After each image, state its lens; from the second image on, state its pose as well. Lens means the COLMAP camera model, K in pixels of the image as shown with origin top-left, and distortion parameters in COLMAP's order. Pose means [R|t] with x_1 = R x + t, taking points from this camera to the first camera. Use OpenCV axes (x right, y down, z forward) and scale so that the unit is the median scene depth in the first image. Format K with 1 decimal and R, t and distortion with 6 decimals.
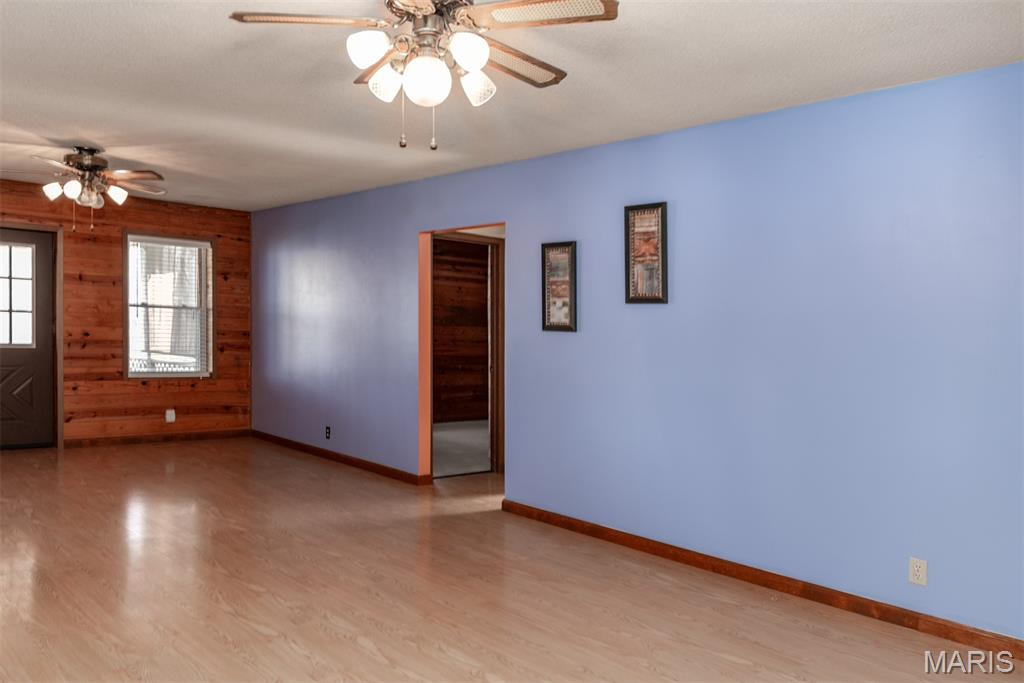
lens RADIAL K [[770.9, 0, 508.4], [0, 770.9, 346.4], [0, 0, 1]] dist [0.016890, -0.018497]
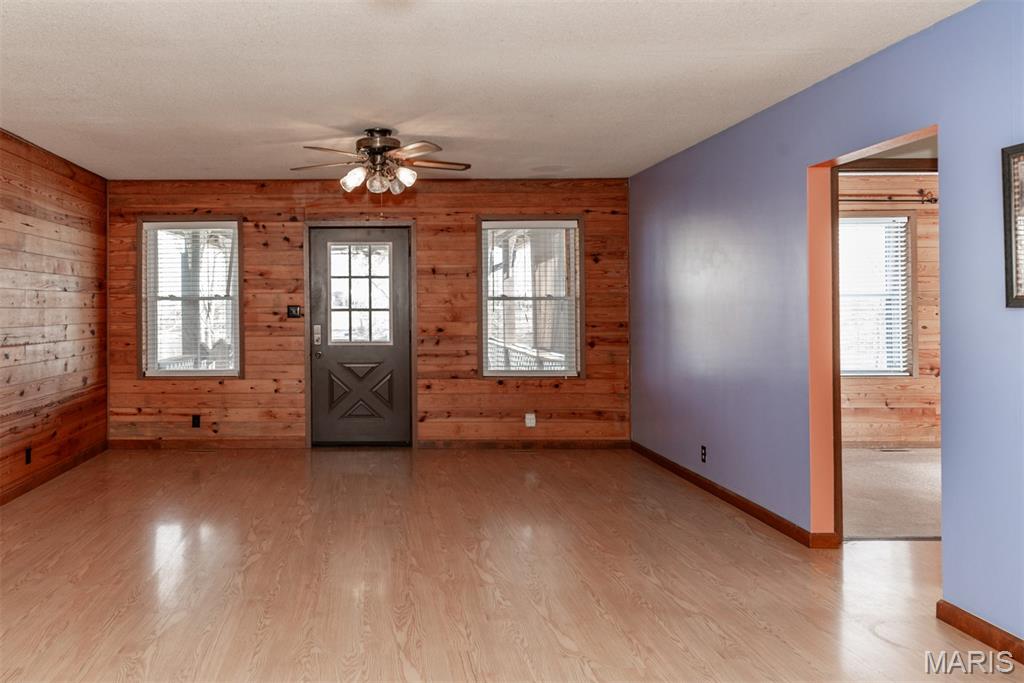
lens RADIAL K [[770.9, 0, 510.2], [0, 770.9, 338.2], [0, 0, 1]] dist [0.016890, -0.018497]
pose [[0.724692, -0.011702, -0.688974, 0.162260], [0.015089, 0.999886, -0.001111, -0.003533], [0.688908, -0.009591, 0.724785, 0.351308]]
